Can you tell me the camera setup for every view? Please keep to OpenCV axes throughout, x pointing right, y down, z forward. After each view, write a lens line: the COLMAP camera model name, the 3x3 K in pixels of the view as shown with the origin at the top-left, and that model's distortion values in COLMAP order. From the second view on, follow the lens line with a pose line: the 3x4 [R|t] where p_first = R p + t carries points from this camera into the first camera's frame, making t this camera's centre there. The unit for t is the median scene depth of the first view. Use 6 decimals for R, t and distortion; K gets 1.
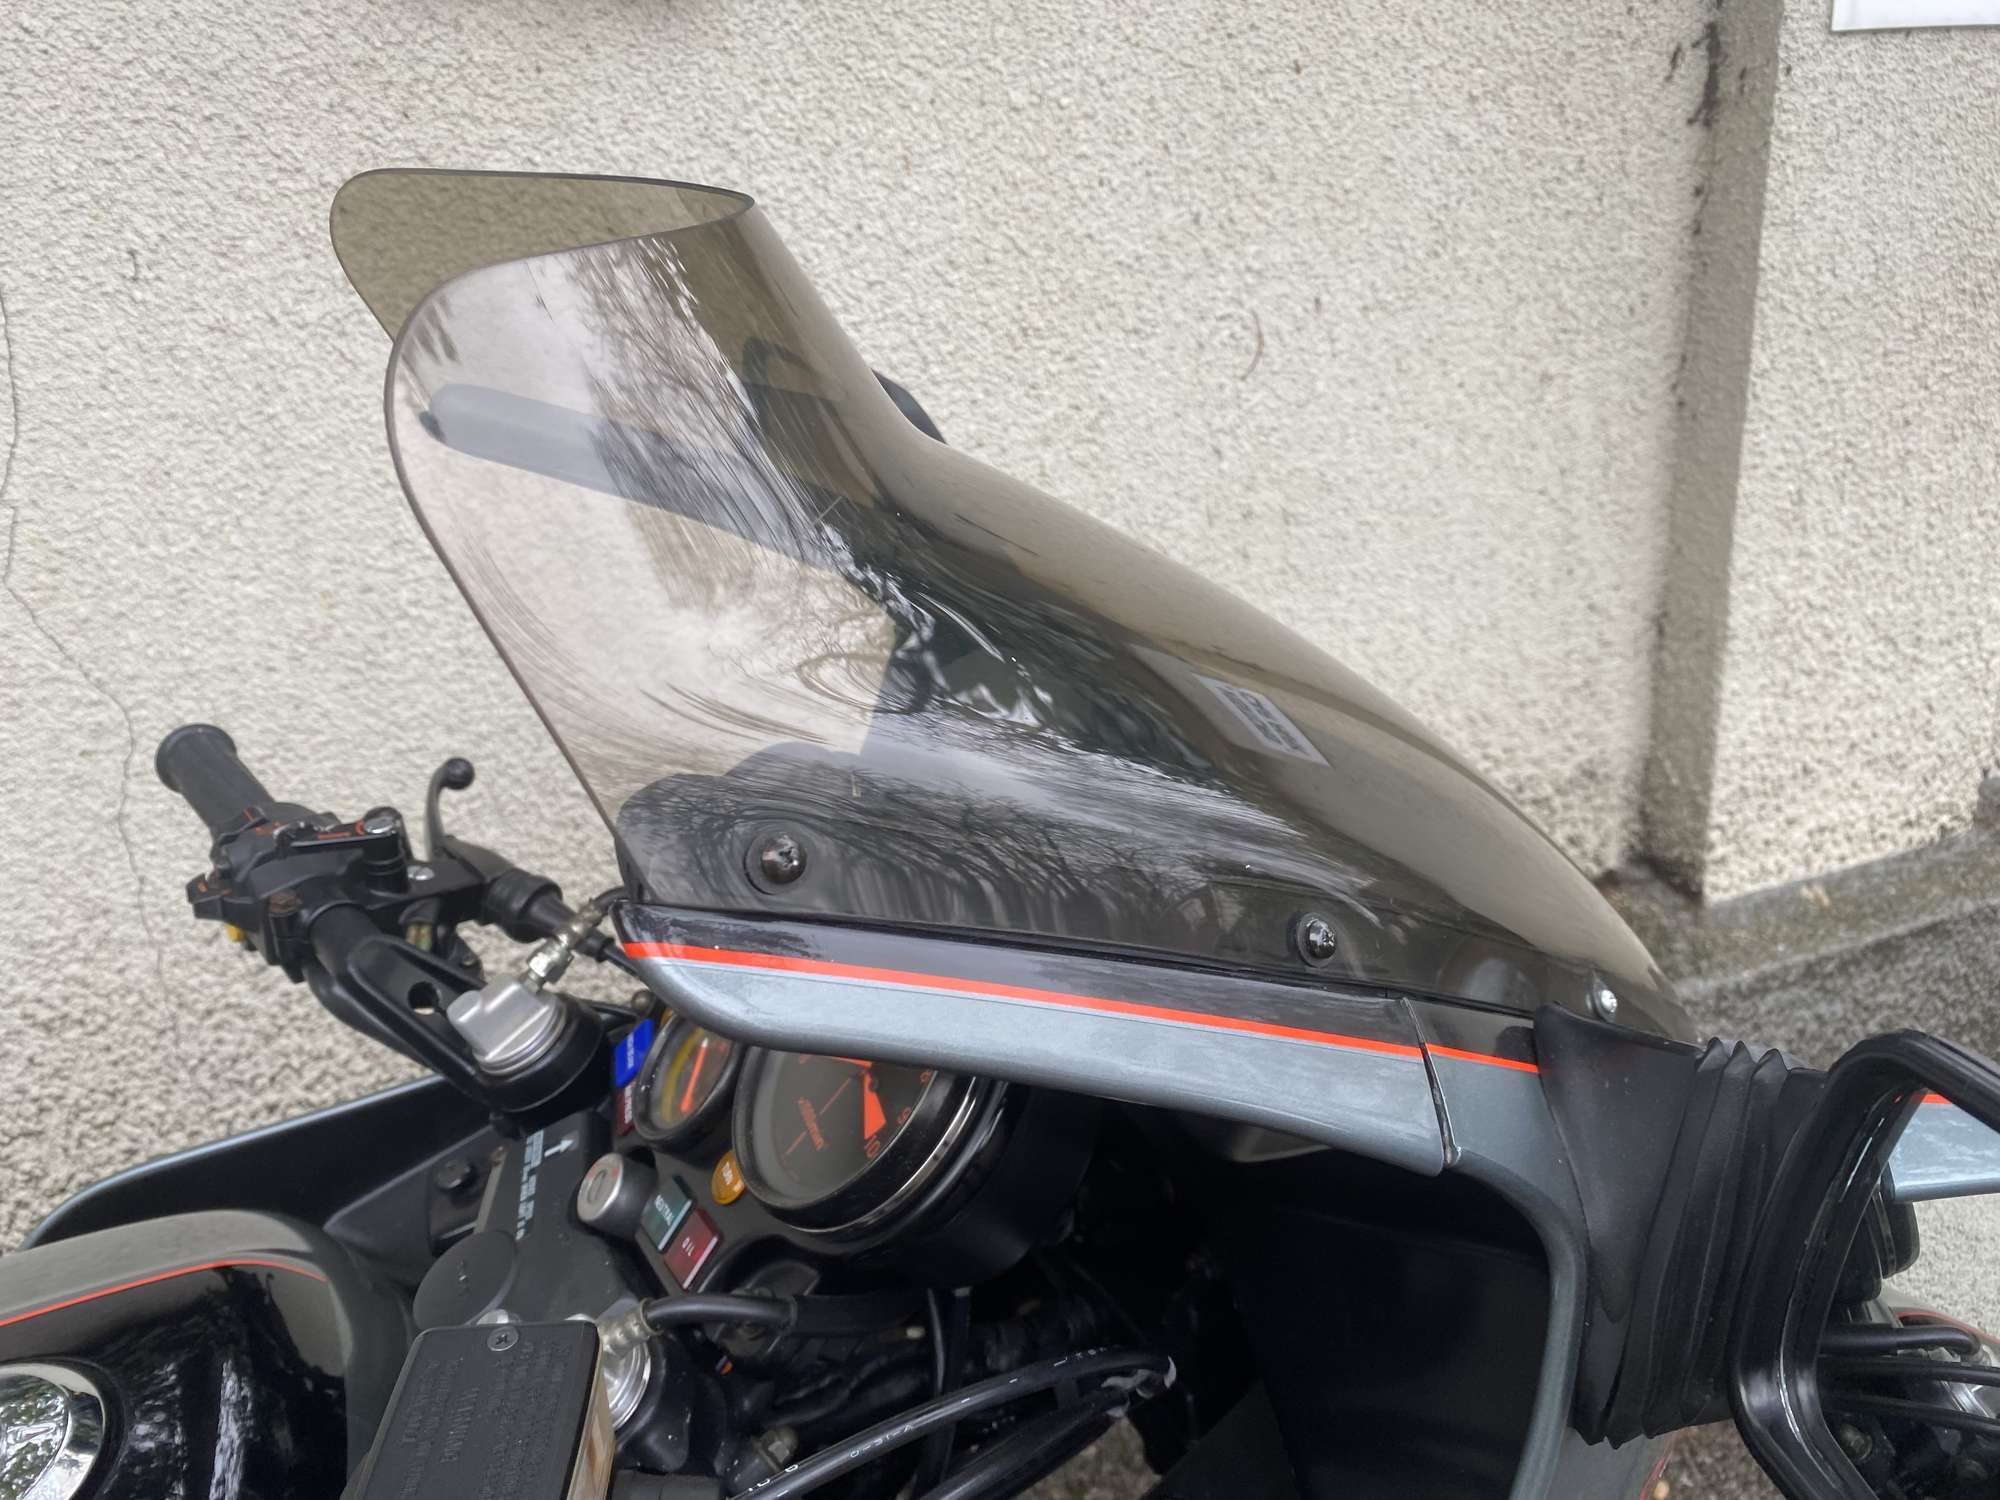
lens RADIAL K [[1529.2, 0, 963.1], [0, 1529.2, 769.3], [0, 0, 1]] dist [-0.000901, 0.004568]
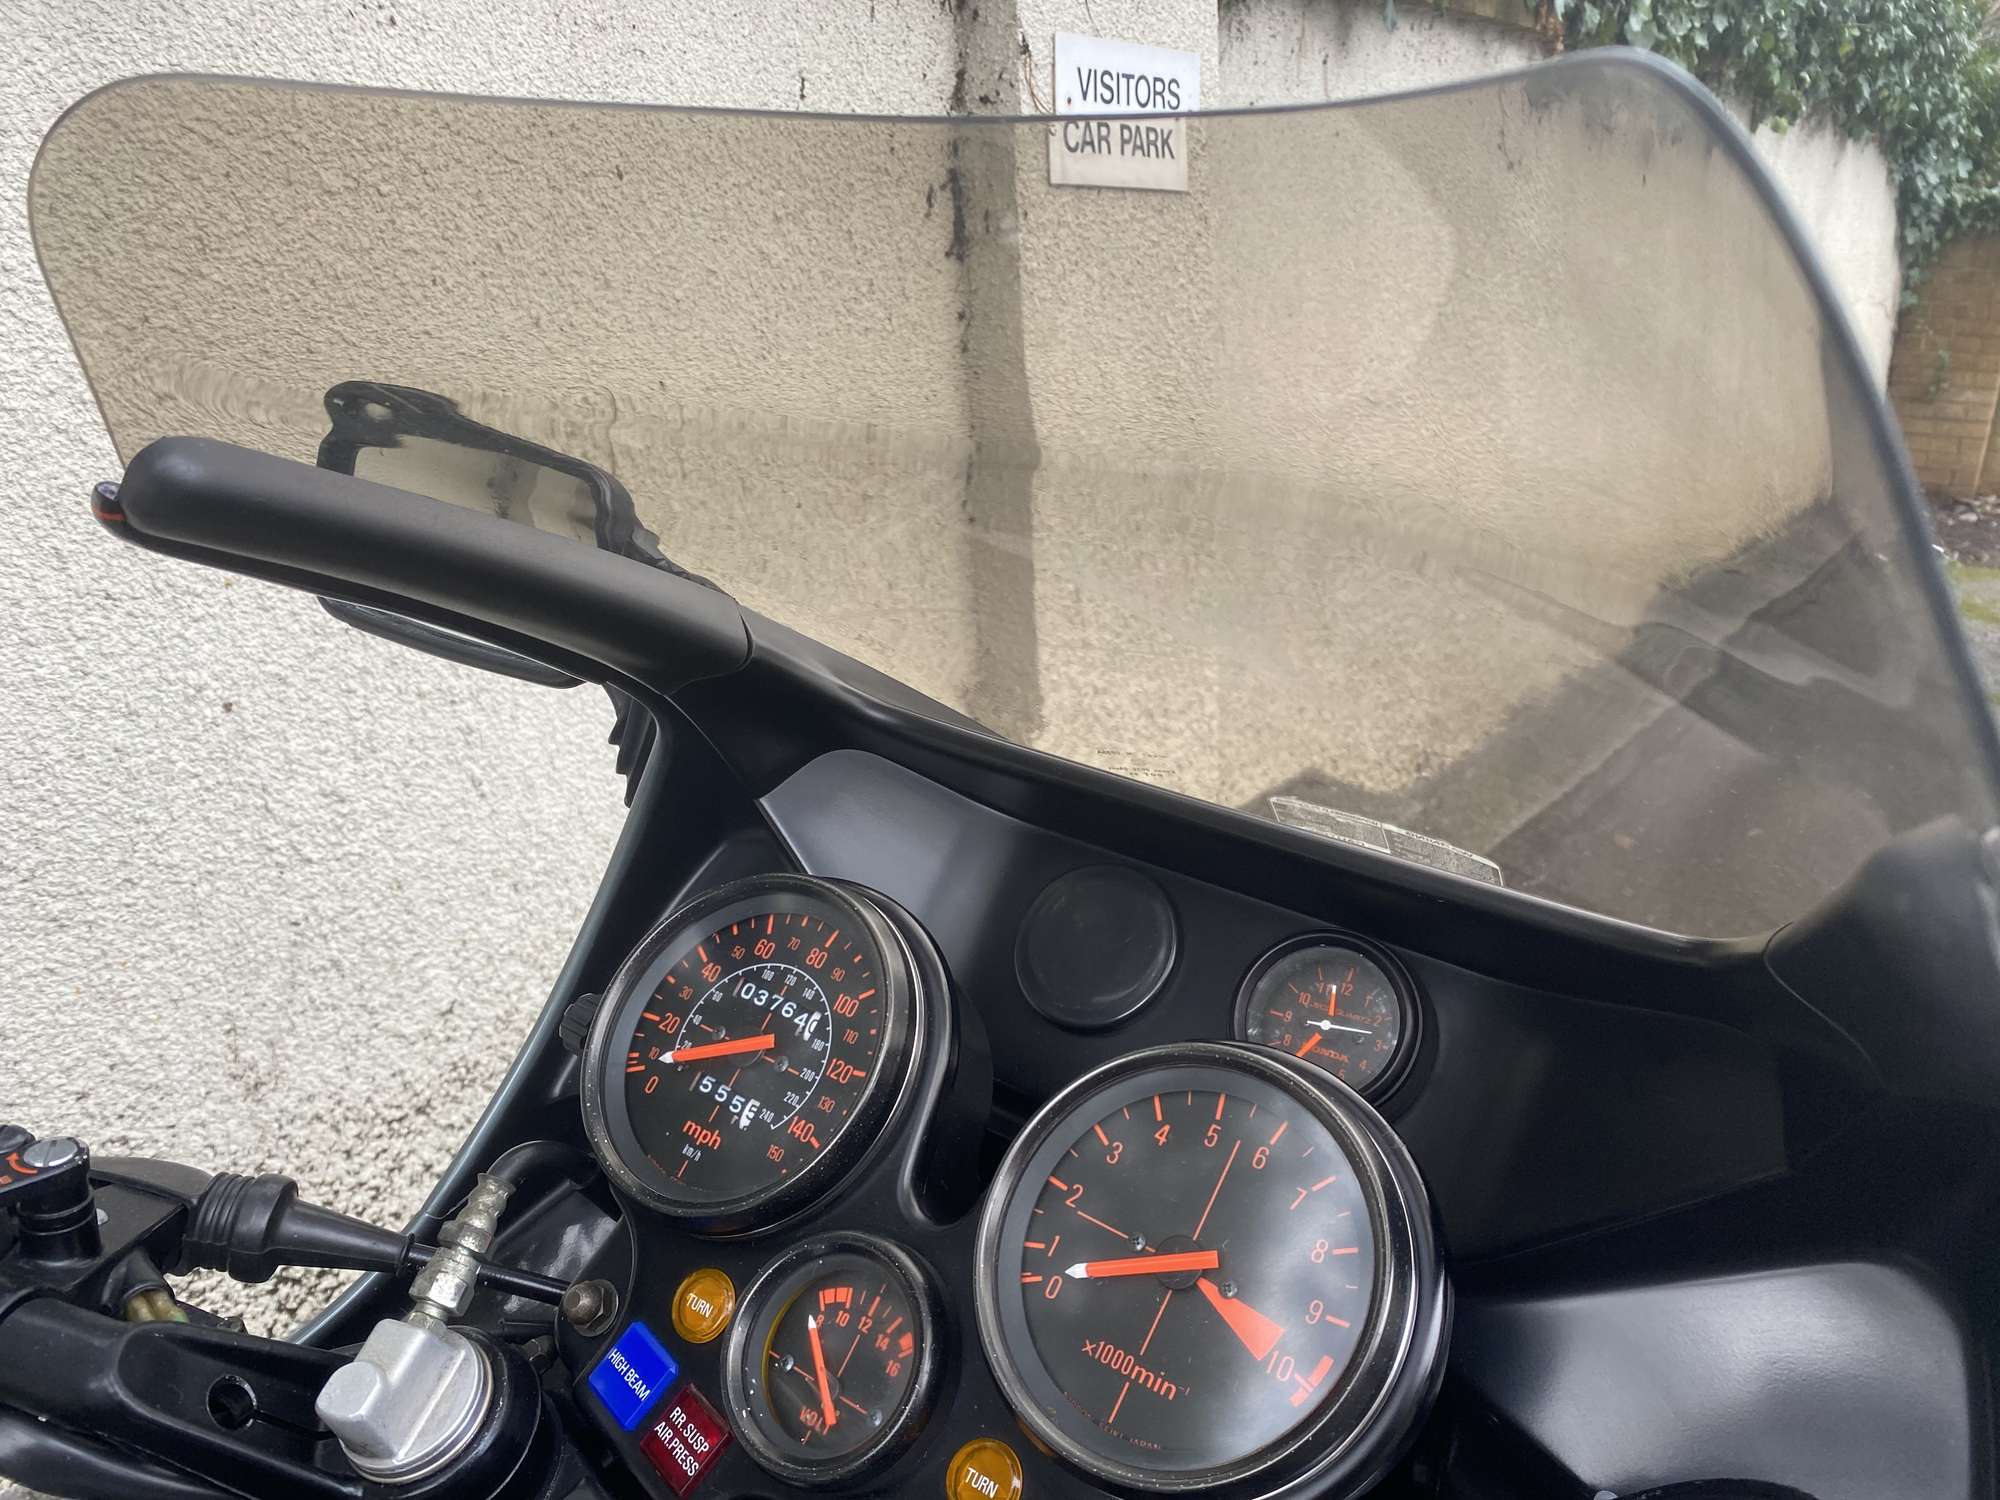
lens RADIAL K [[1550.9, 0, 1006.9], [0, 1550.9, 772.2], [0, 0, 1]] dist [0.007131, -0.005733]
pose [[0.834729, -0.123991, 0.536520, -0.155900], [0.168169, 0.985173, -0.033965, -0.013531], [-0.524354, 0.118578, 0.843204, 0.094789]]
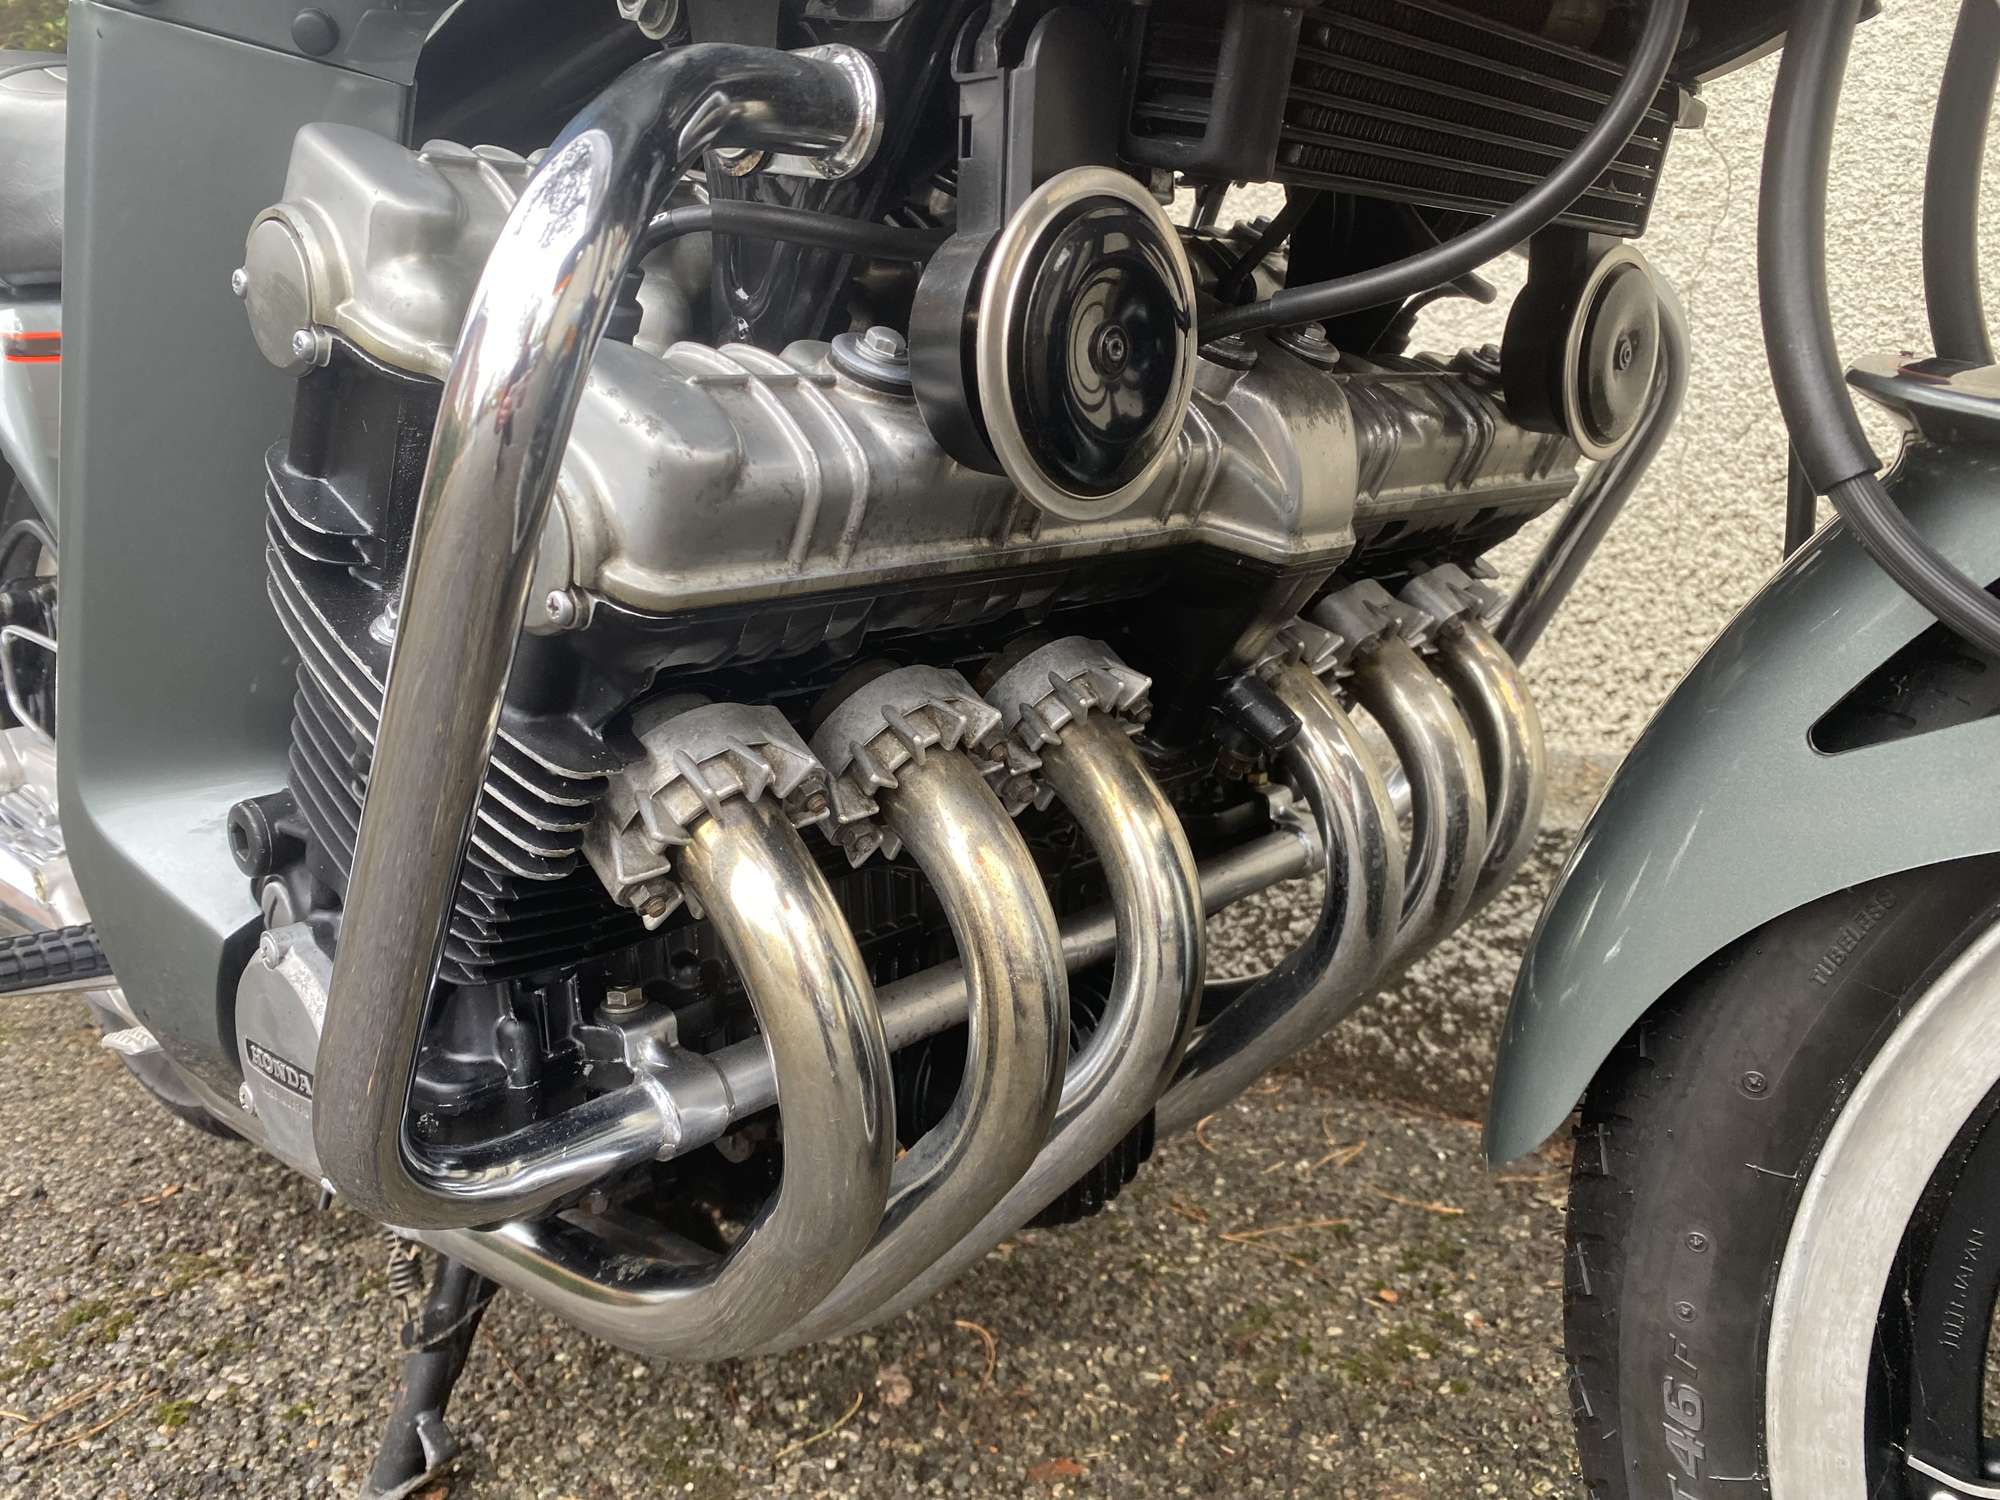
lens RADIAL K [[1550.9, 0, 980.1], [0, 1550.9, 745.8], [0, 0, 1]] dist [0.007131, -0.005733]
pose [[0.442309, 0.153957, -0.883549, 0.167421], [-0.339356, 0.940639, -0.005978, 0.446812], [0.830181, 0.302482, 0.468300, 0.225238]]
